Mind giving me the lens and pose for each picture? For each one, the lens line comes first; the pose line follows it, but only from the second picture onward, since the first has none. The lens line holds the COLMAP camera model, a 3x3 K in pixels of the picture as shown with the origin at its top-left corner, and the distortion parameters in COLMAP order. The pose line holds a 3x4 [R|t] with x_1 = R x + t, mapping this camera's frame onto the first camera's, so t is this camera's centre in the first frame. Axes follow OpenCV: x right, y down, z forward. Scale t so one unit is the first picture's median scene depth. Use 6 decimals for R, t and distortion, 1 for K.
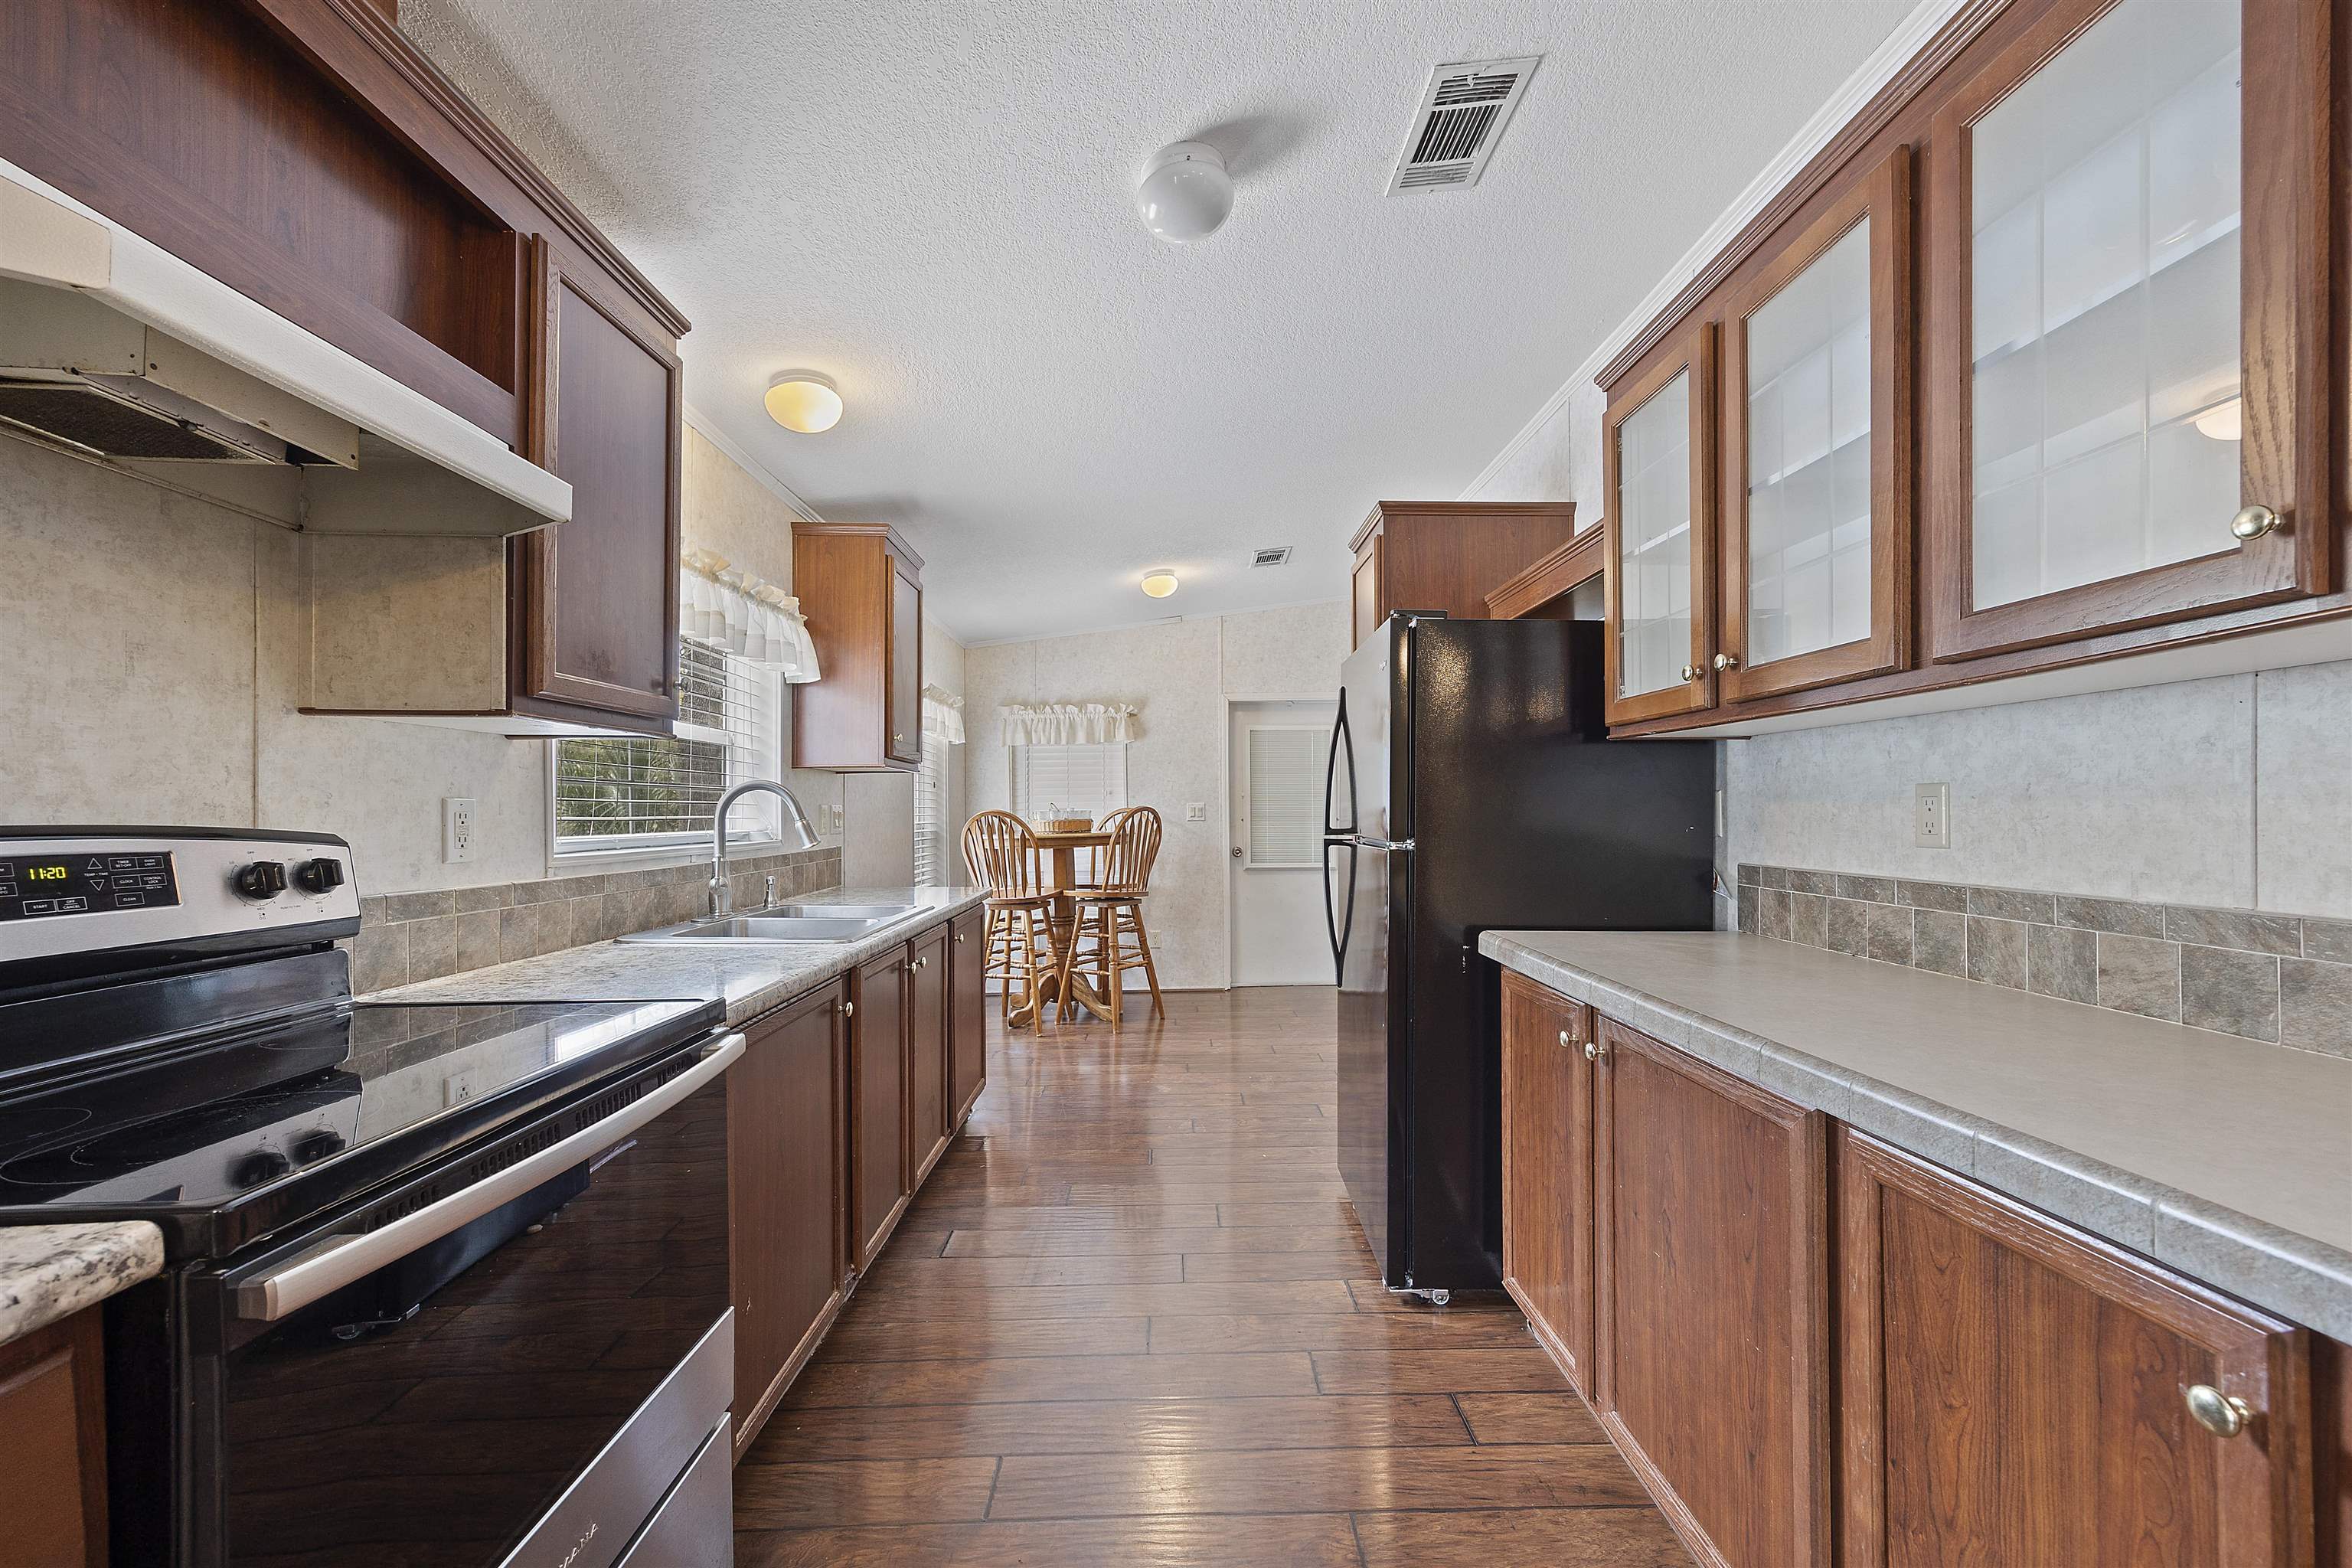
lens RADIAL K [[936.6, 0, 1174.2], [0, 936.6, 803.0], [0, 0, 1]] dist [0.000846, 0.000762]
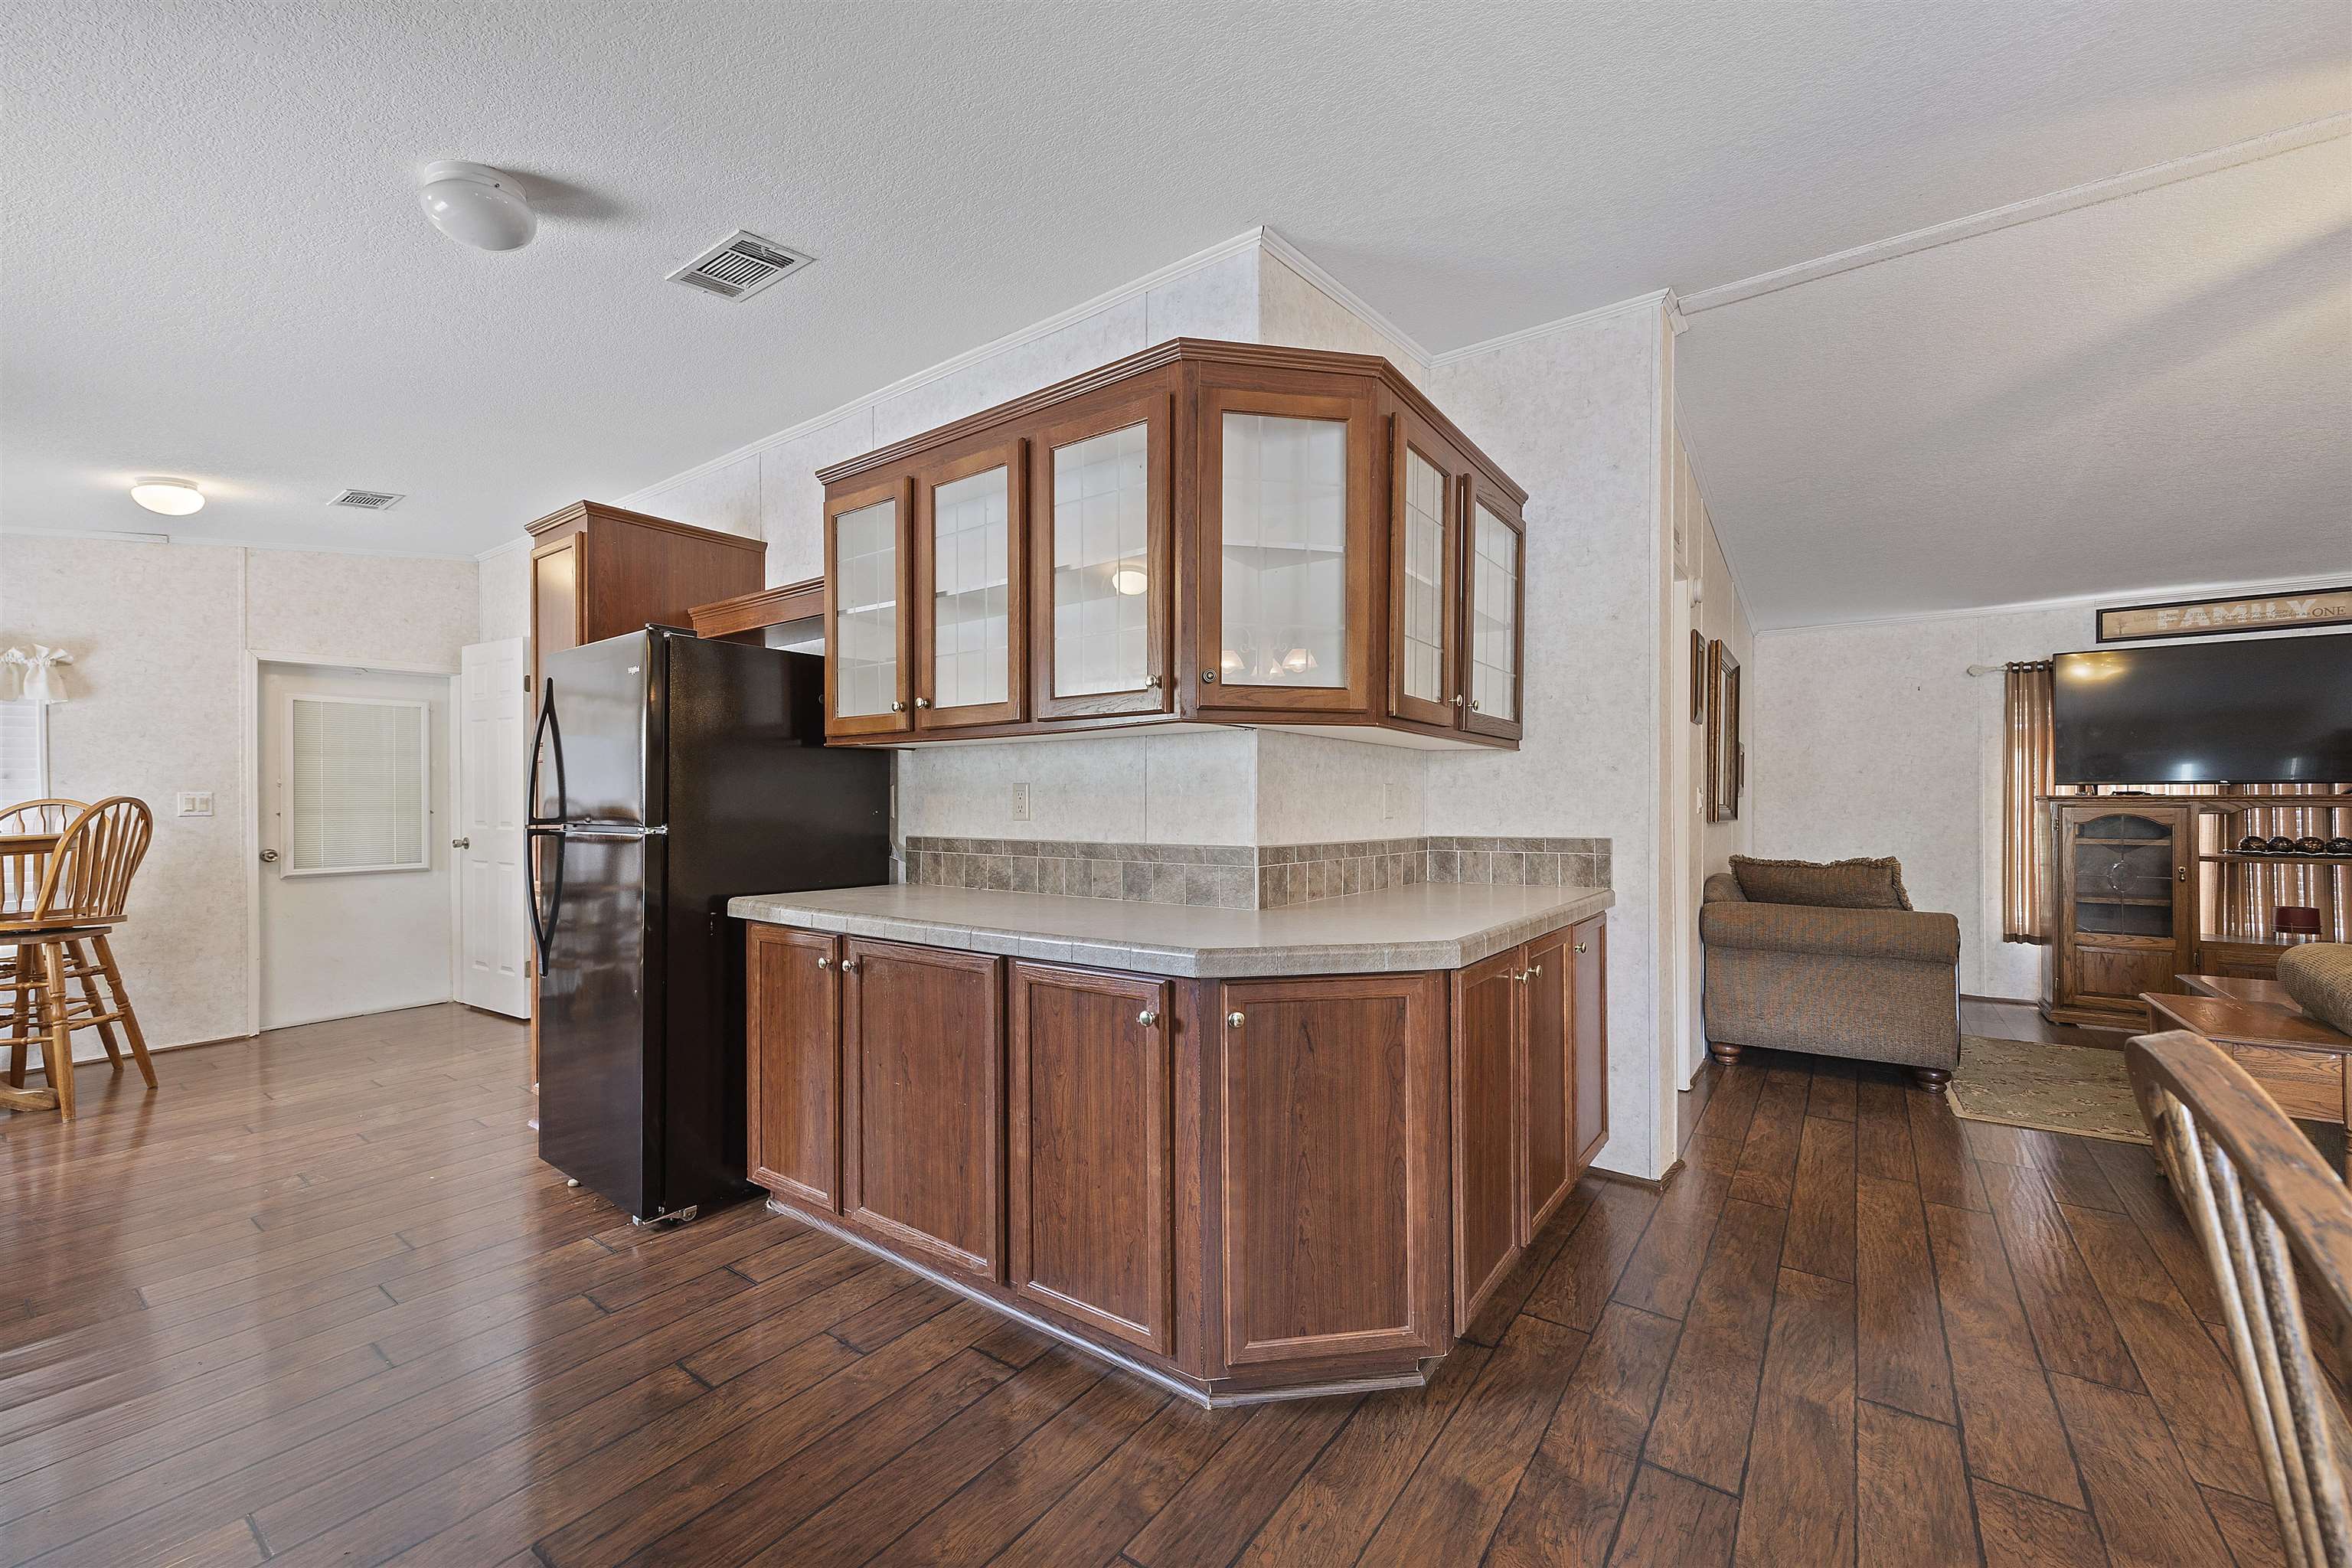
lens RADIAL K [[936.6, 0, 1193.3], [0, 936.6, 795.7], [0, 0, 1]] dist [0.000846, 0.000762]
pose [[0.595111, 0.002120, 0.803641, -0.317909], [-0.003223, 0.999995, -0.000251, 0.001286], [-0.803637, -0.002441, 0.595115, -0.230931]]
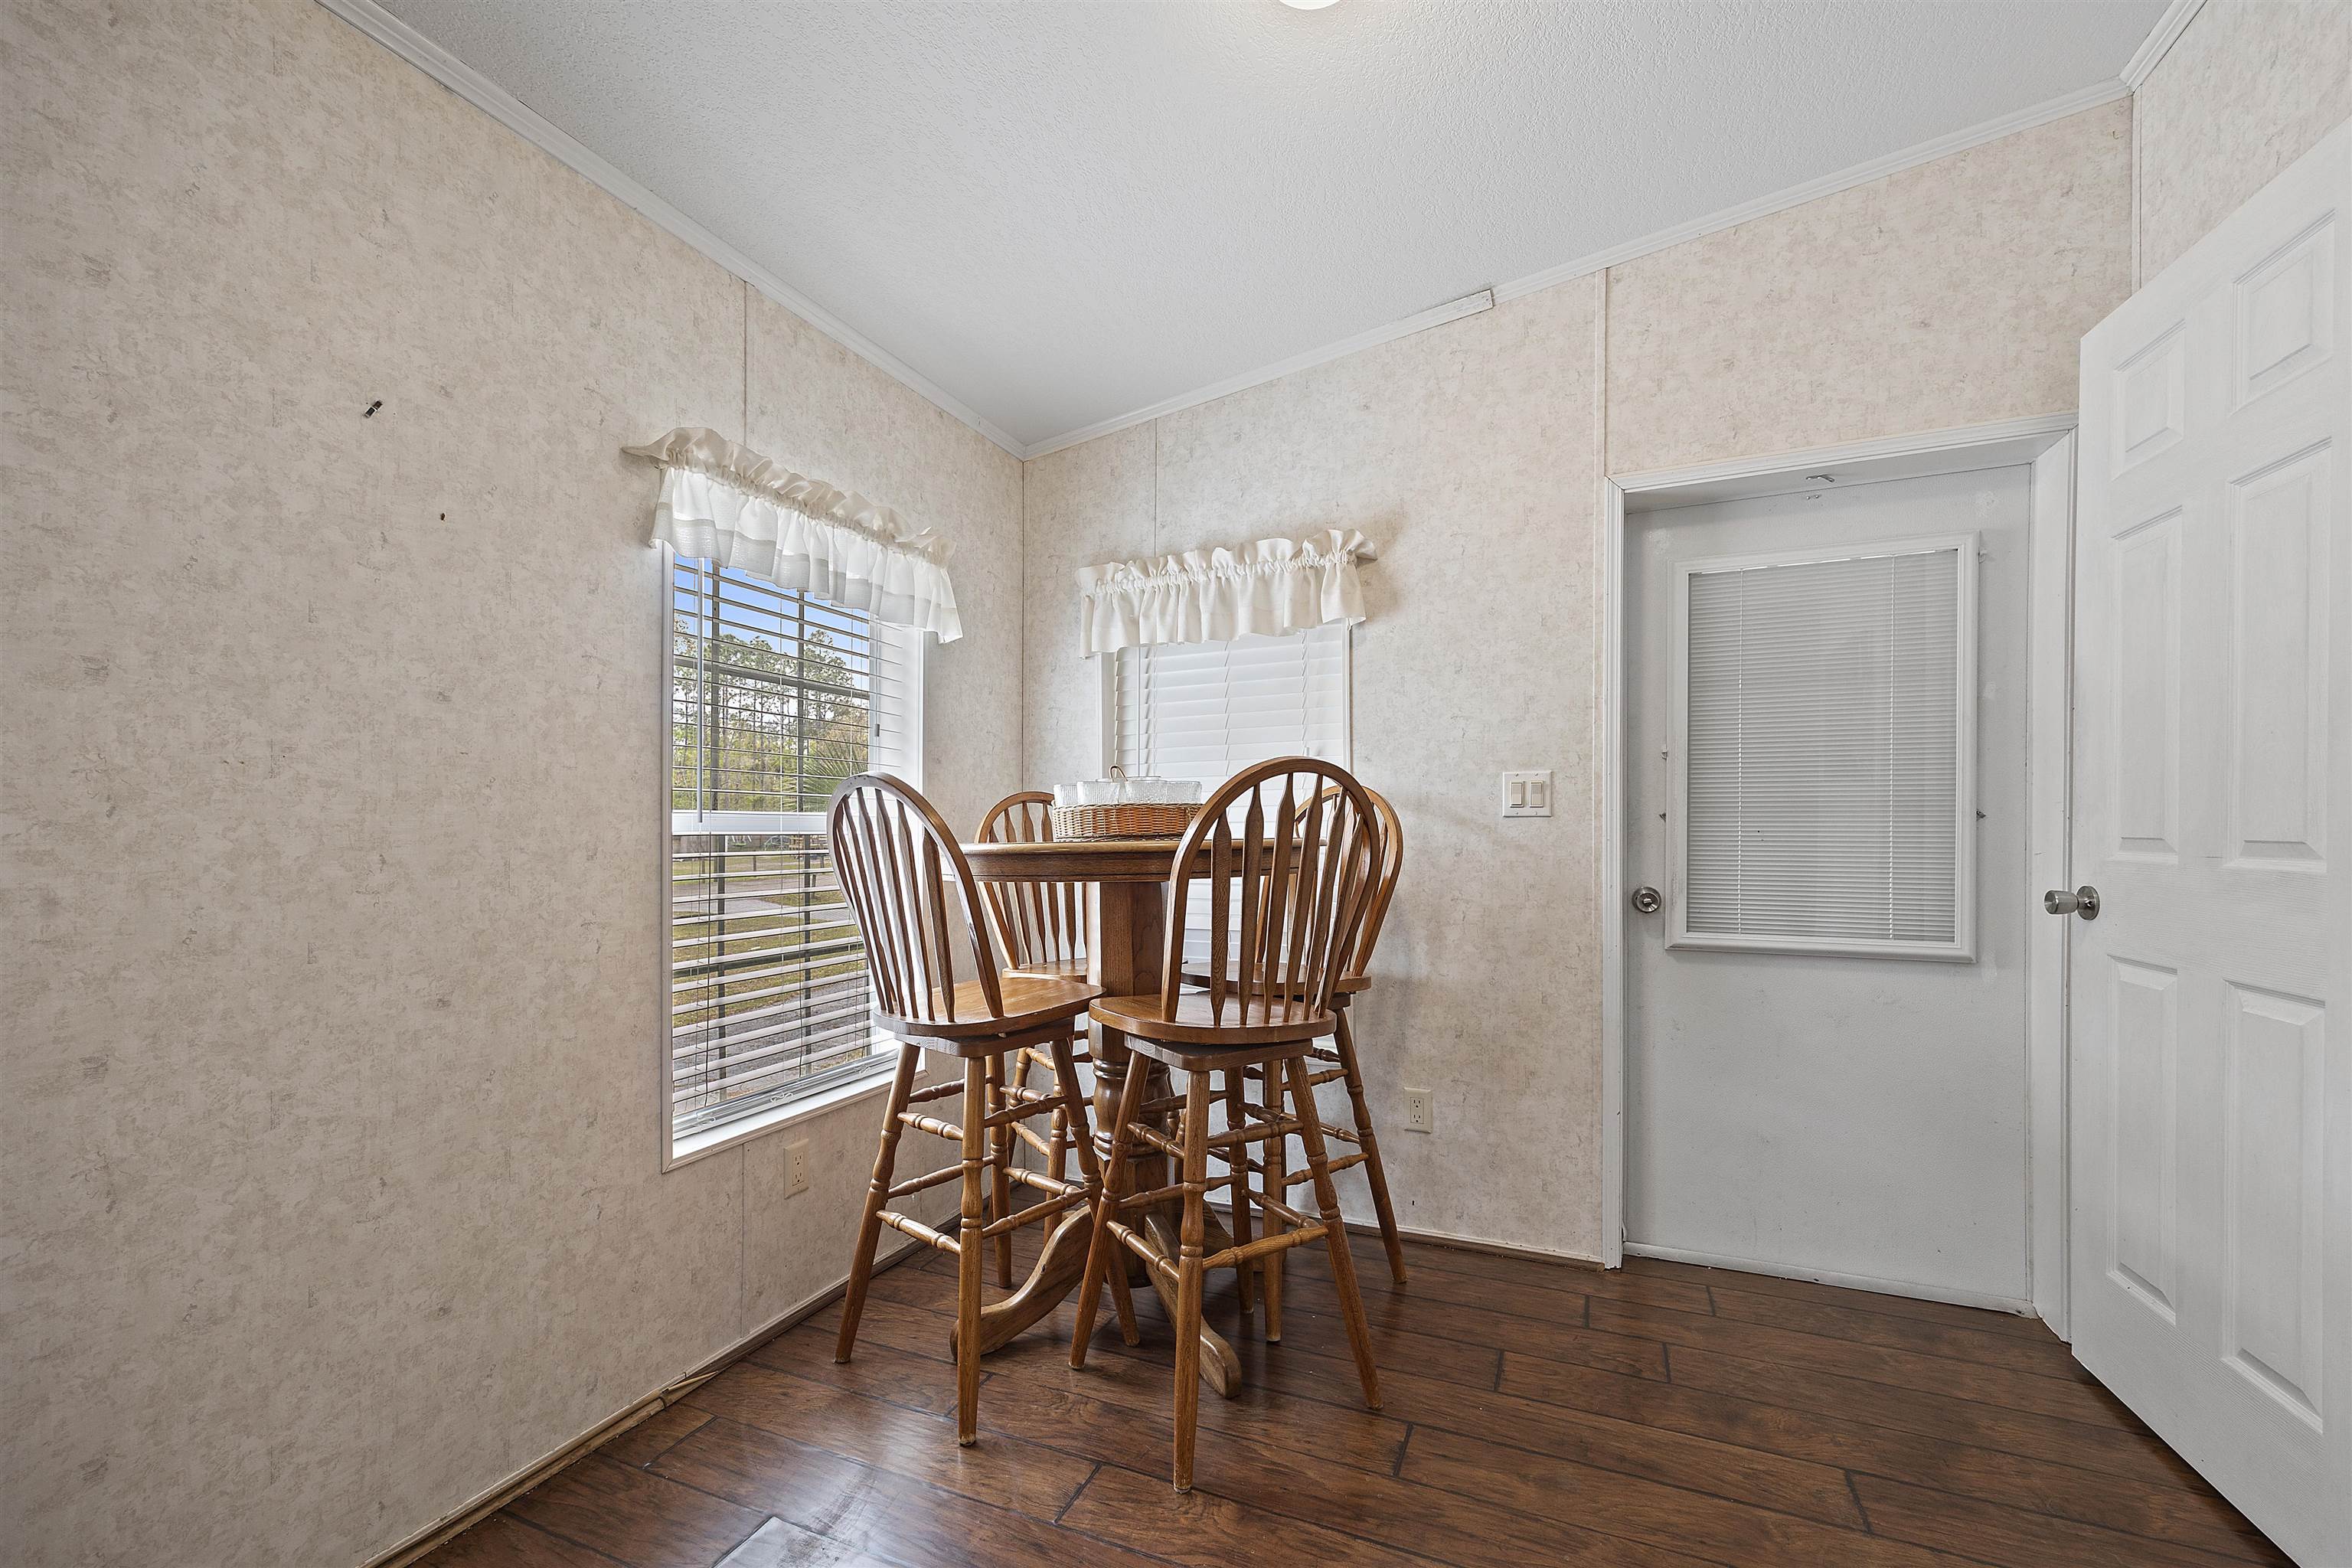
lens RADIAL K [[936.6, 0, 1178.6], [0, 936.6, 834.2], [0, 0, 1]] dist [0.000846, 0.000762]
pose [[0.913876, 0.009030, -0.405892, 0.150226], [-0.004411, 0.999914, 0.012315, 0.067508], [0.405969, -0.009464, 0.913838, 1.811358]]
